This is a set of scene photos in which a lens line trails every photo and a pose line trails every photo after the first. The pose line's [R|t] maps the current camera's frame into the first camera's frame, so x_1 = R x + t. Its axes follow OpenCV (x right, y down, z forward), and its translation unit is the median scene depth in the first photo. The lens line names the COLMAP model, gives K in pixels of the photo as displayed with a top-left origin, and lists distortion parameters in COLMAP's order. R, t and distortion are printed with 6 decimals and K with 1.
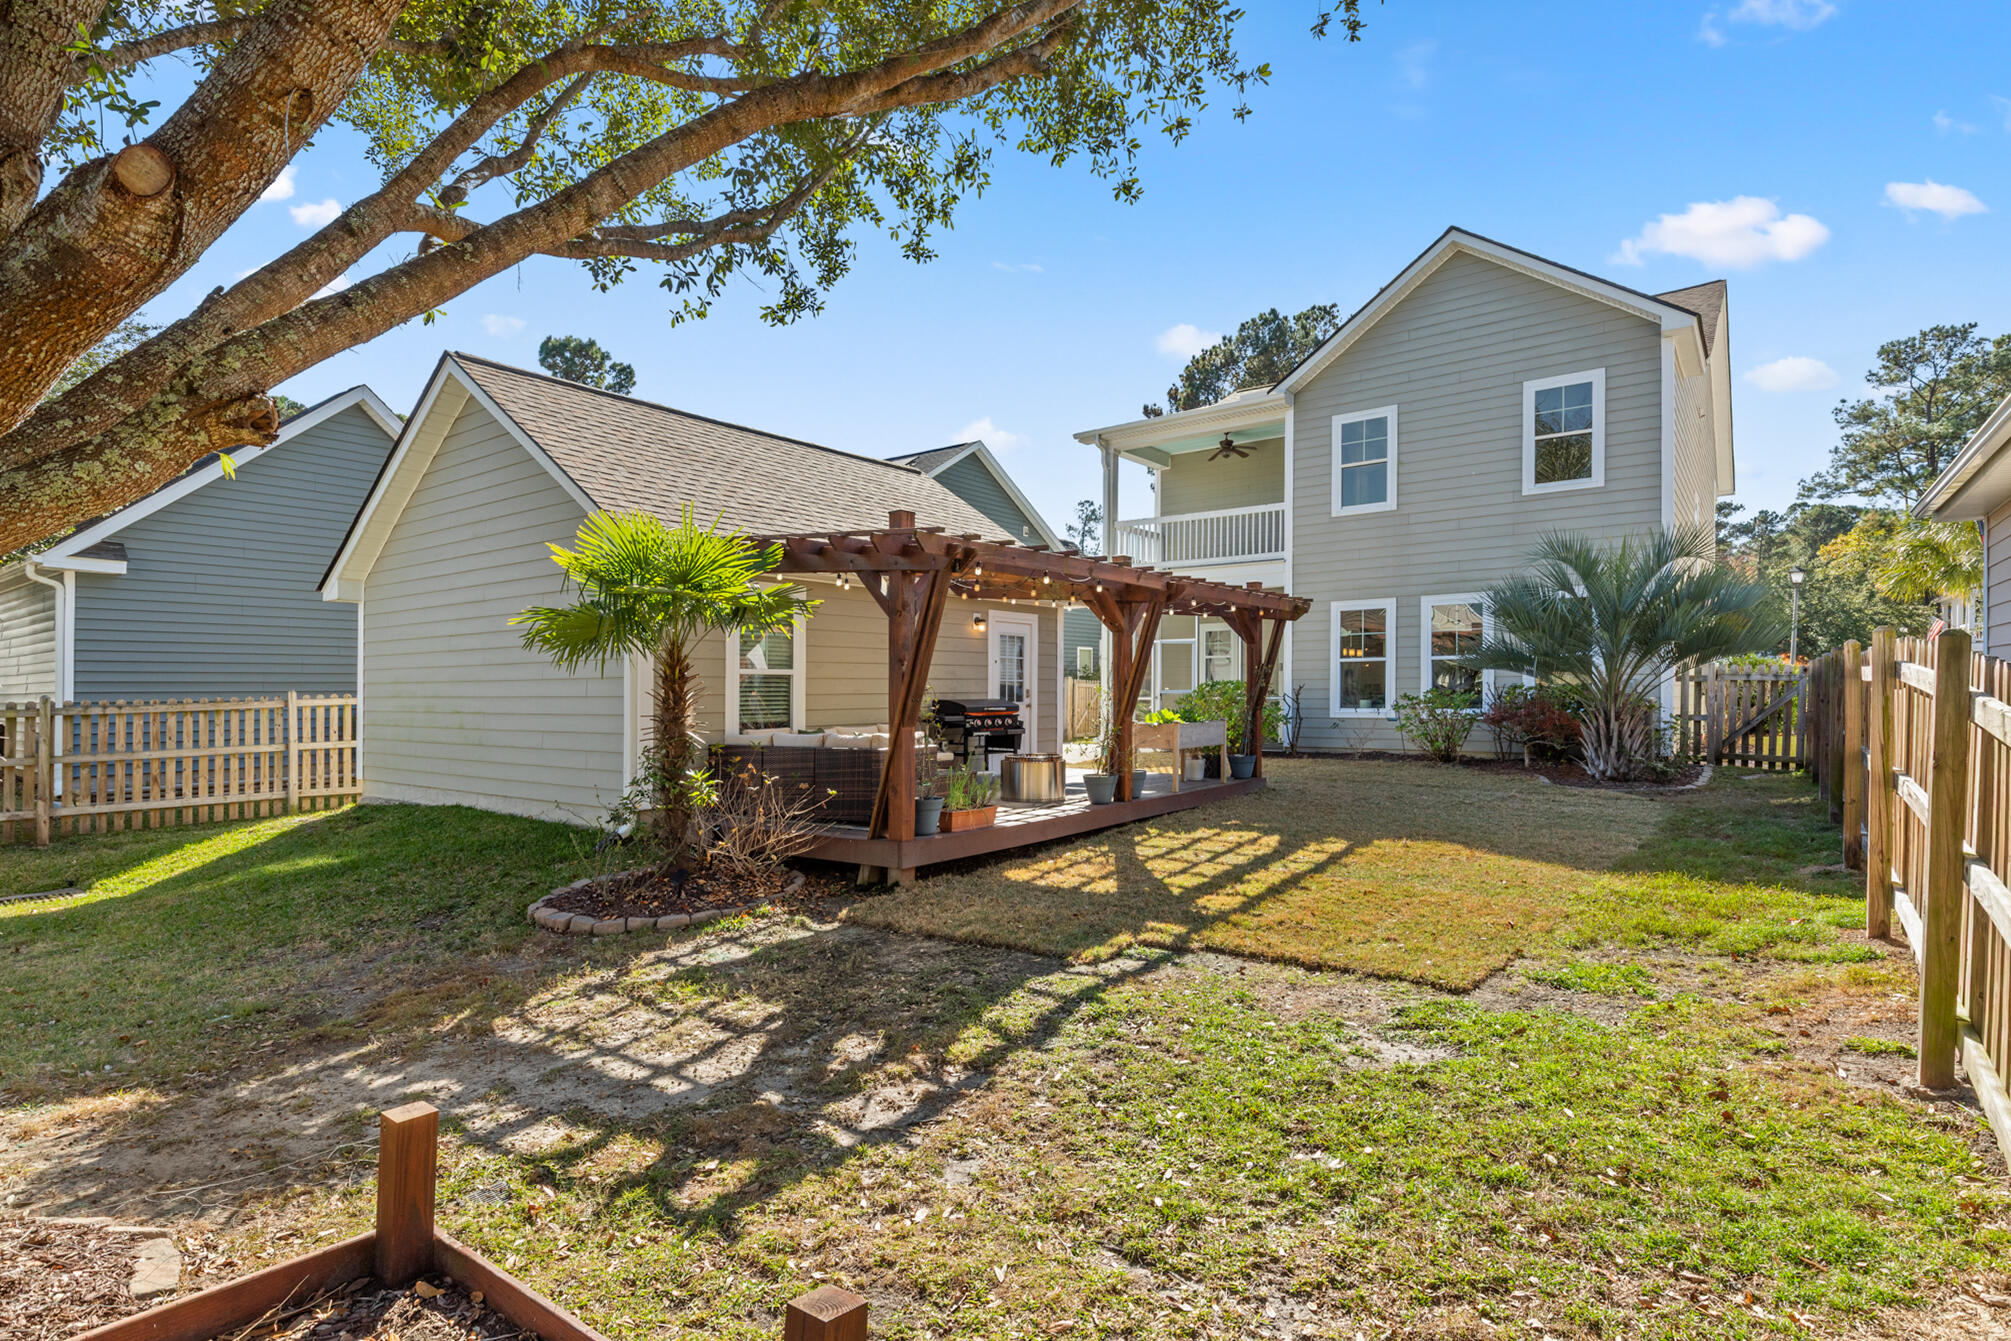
lens RADIAL K [[998.5, 0, 1008.2], [0, 998.5, 696.5], [0, 0, 1]] dist [-0.003717, 0.000287]
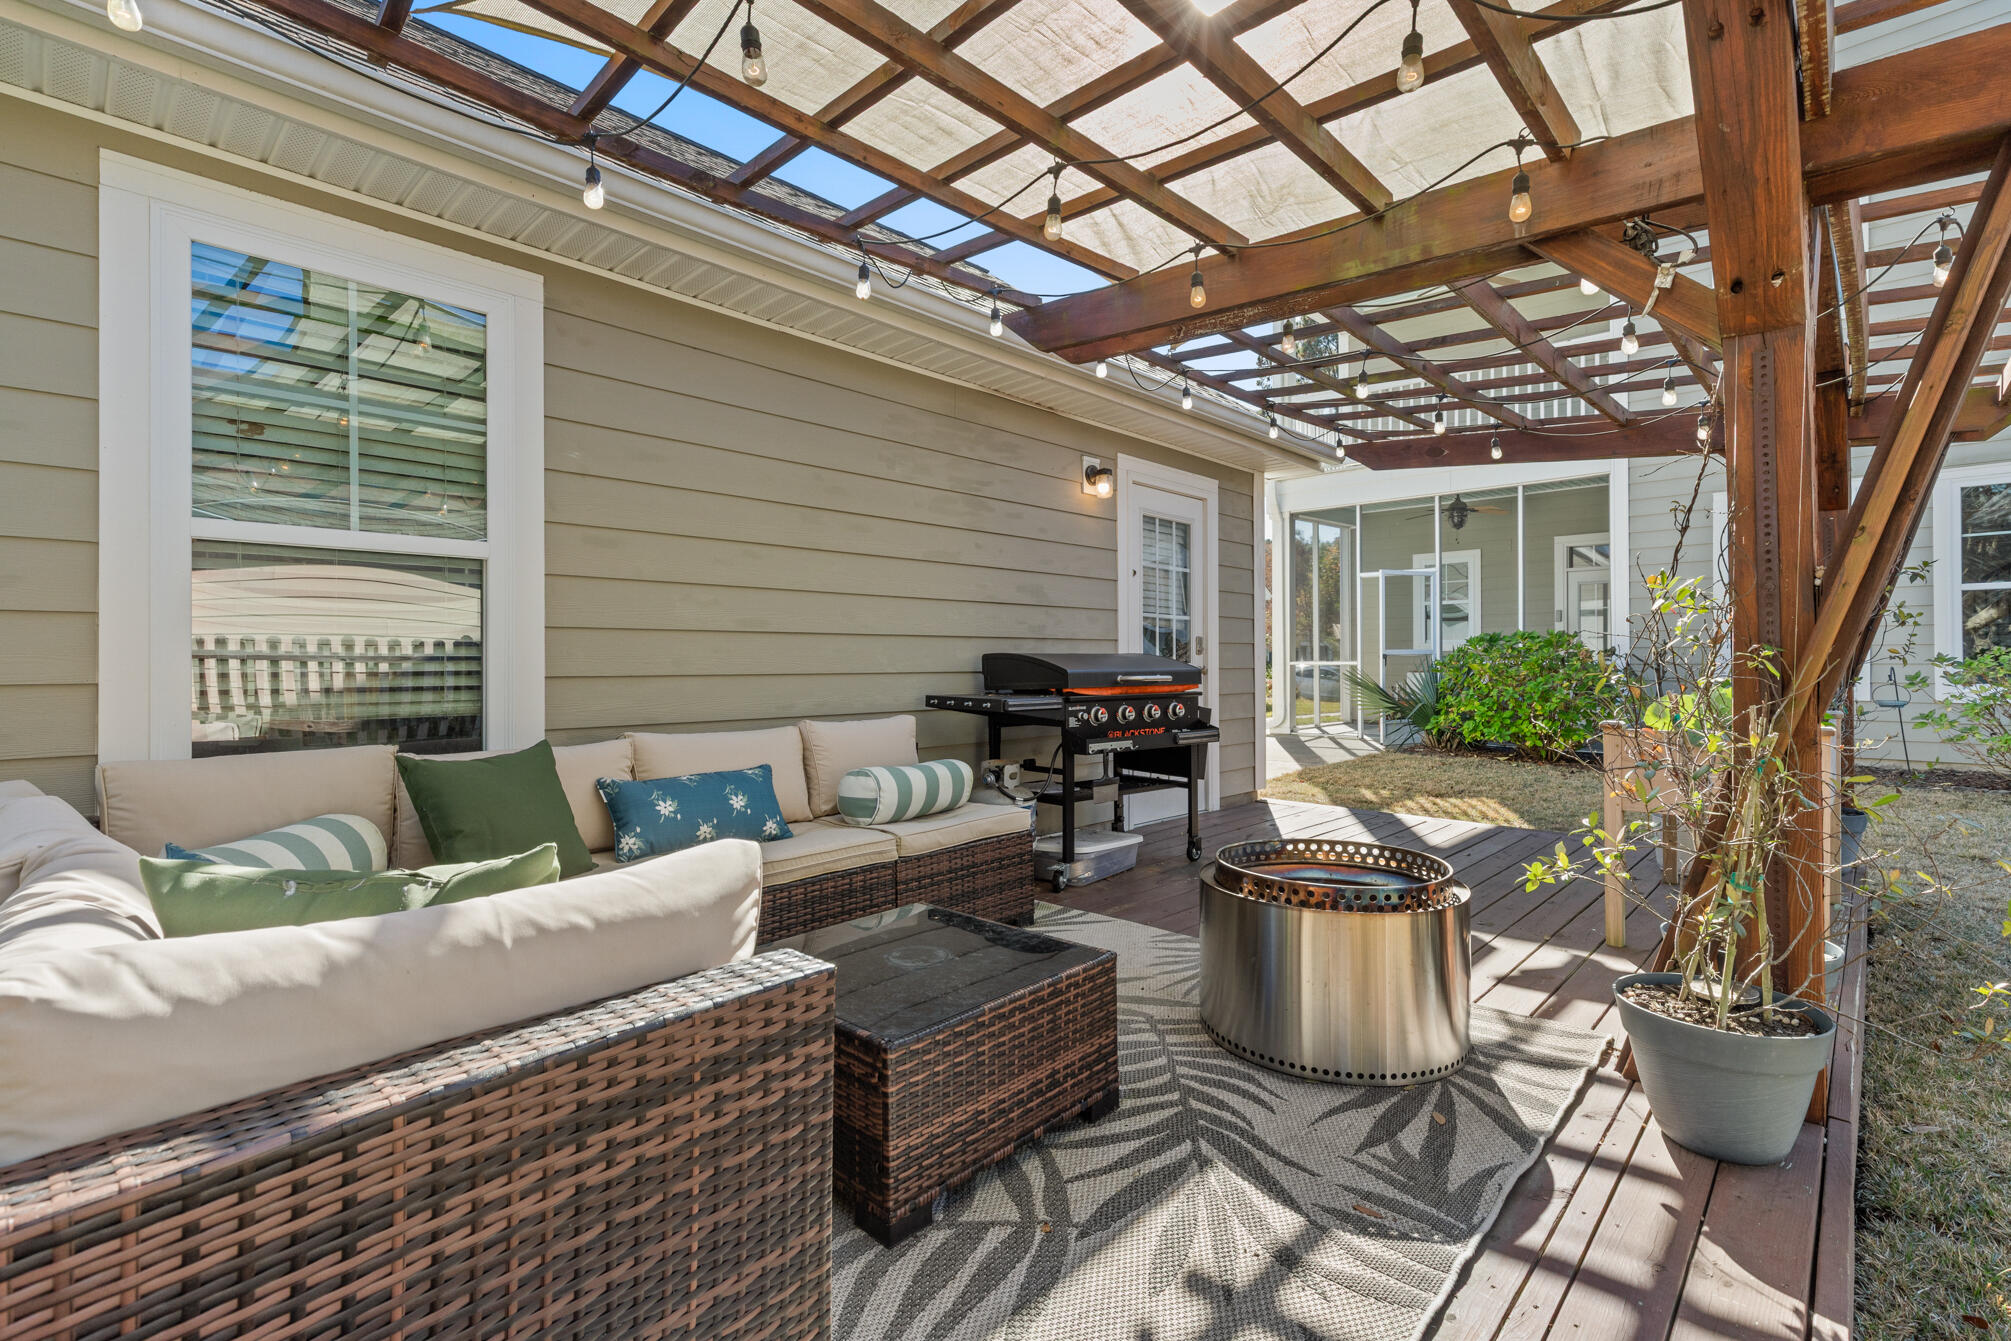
lens RADIAL K [[900.1, 0, 998.2], [0, 900.1, 656.5], [0, 0, 1]] dist [0.003952, 0.000093]
pose [[0.993044, -0.000238, -0.117744, -0.043178], [-0.001264, 0.999919, -0.012682, 0.013426], [0.117737, 0.012743, 0.992963, 1.010018]]
